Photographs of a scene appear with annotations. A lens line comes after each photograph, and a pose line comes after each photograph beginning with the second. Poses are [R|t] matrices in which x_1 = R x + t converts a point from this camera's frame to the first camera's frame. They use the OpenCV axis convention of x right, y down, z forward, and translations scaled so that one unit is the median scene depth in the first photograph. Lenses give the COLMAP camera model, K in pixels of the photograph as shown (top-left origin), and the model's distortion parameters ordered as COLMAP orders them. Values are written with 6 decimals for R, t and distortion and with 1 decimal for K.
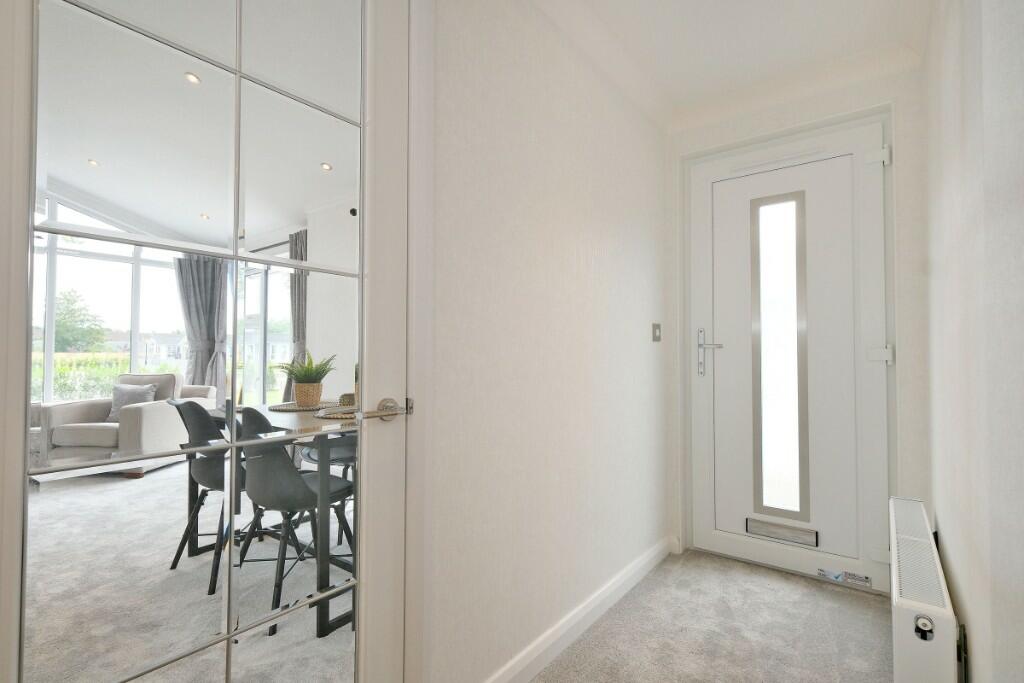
lens RADIAL K [[481.7, 0, 518.3], [0, 481.7, 344.6], [0, 0, 1]] dist [-0.002011, 0.001501]
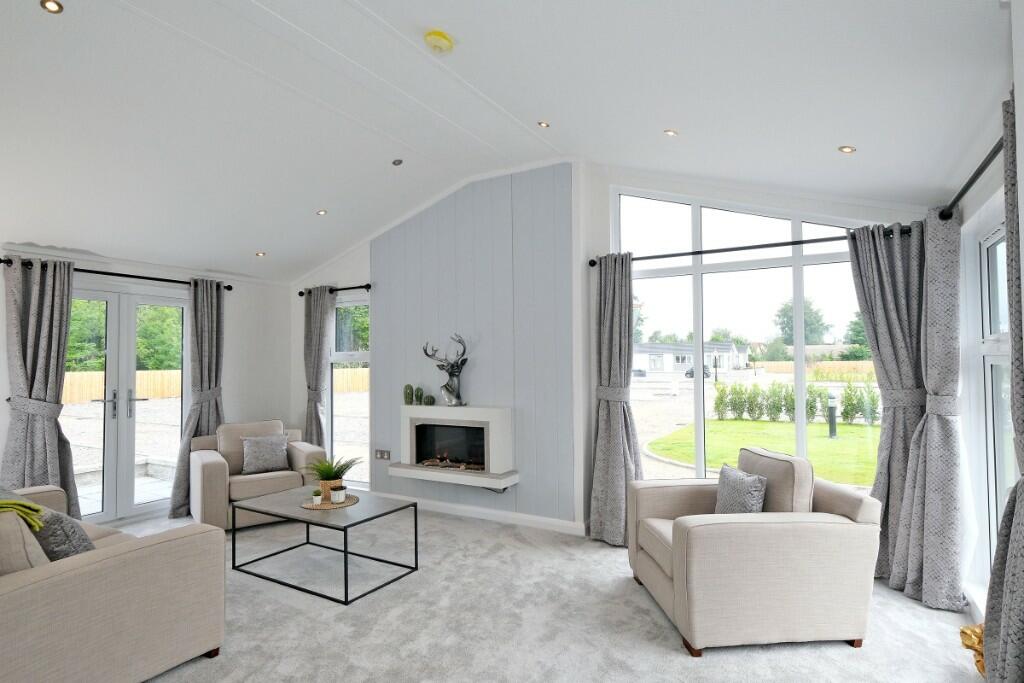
lens RADIAL K [[543.5, 0, 513.0], [0, 543.5, 345.4], [0, 0, 1]] dist [0.008476, -0.003772]
pose [[0.115102, -0.032868, -0.992810, -0.154655], [0.028864, 0.999141, -0.029731, -0.063259], [0.992934, -0.025235, 0.115952, 0.658393]]
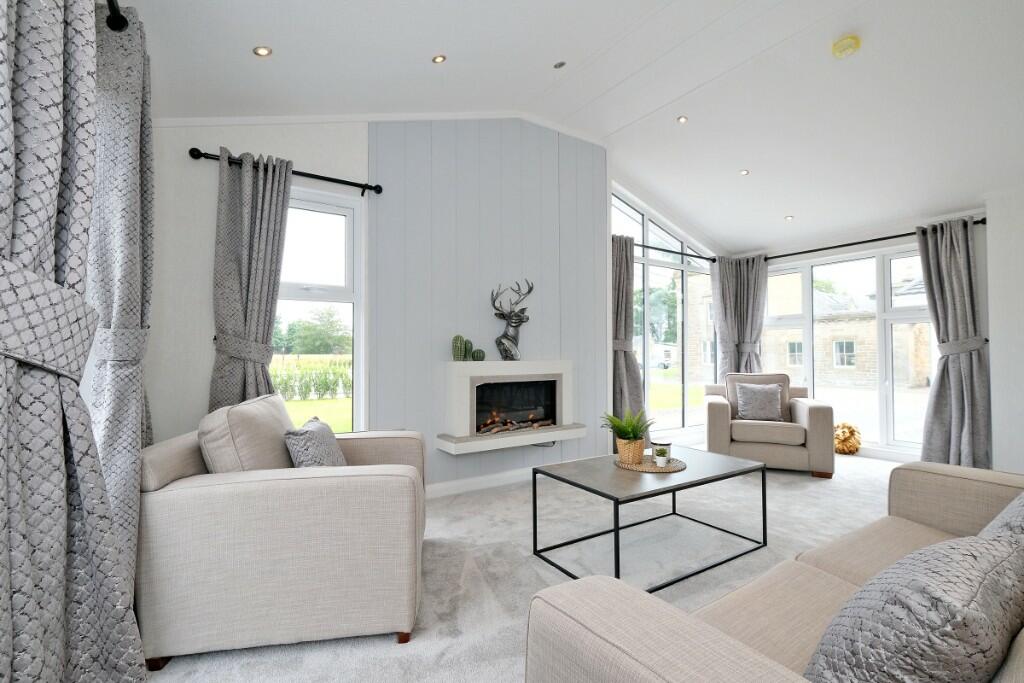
lens RADIAL K [[445.9, 0, 505.8], [0, 445.9, 347.0], [0, 0, 1]] dist [-0.002899, 0.001452]
pose [[0.937890, -0.006335, -0.346874, -0.996380], [0.007054, 0.999975, 0.000810, -0.001580], [0.346860, -0.003206, 0.937911, -0.089891]]
